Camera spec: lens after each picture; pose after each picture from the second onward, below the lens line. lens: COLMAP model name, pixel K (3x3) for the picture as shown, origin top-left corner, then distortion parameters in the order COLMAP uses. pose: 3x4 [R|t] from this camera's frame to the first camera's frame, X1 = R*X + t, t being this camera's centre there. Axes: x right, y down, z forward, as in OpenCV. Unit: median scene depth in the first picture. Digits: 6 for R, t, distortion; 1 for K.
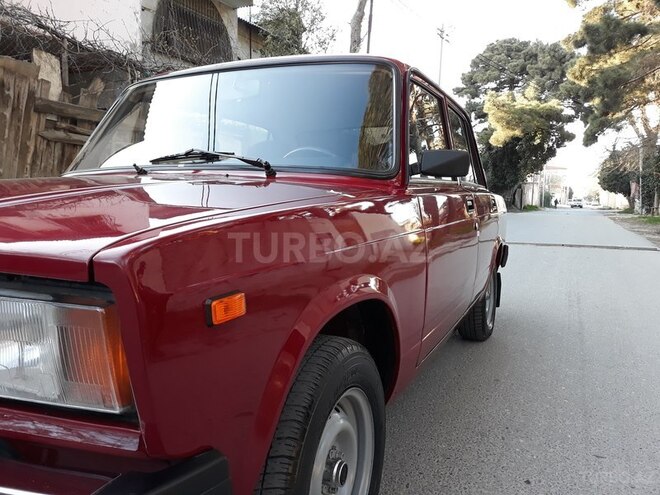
lens RADIAL K [[543.1, 0, 328.2], [0, 543.1, 244.7], [0, 0, 1]] dist [0.002393, -0.013100]
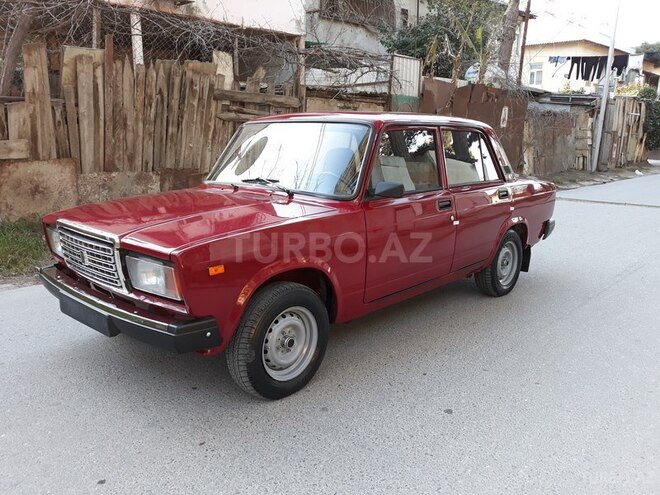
lens RADIAL K [[543.1, 0, 330.7], [0, 543.1, 243.1], [0, 0, 1]] dist [0.002393, -0.013100]
pose [[0.947737, 0.062142, -0.312943, 0.034050], [-0.028701, 0.993478, 0.110357, -0.009630], [0.317760, -0.095607, 0.943339, -0.040569]]
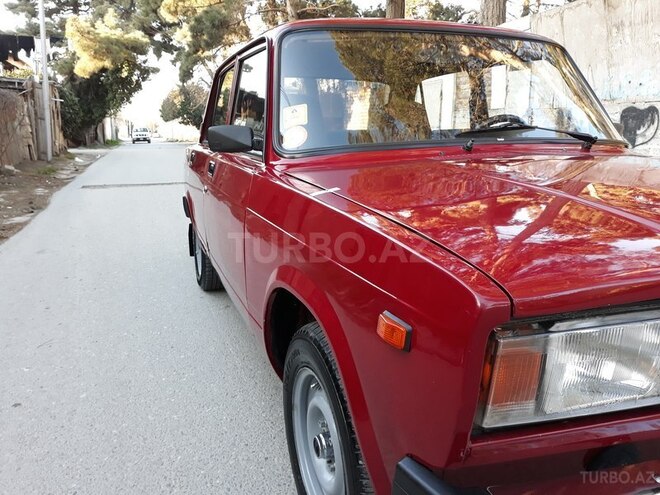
lens RADIAL K [[543.1, 0, 328.9], [0, 543.1, 249.8], [0, 0, 1]] dist [0.002393, -0.013100]
pose [[0.715899, -0.163852, 0.678705, -0.071895], [0.074816, 0.984479, 0.158755, -0.007679], [-0.694183, -0.062874, 0.717047, 0.030059]]
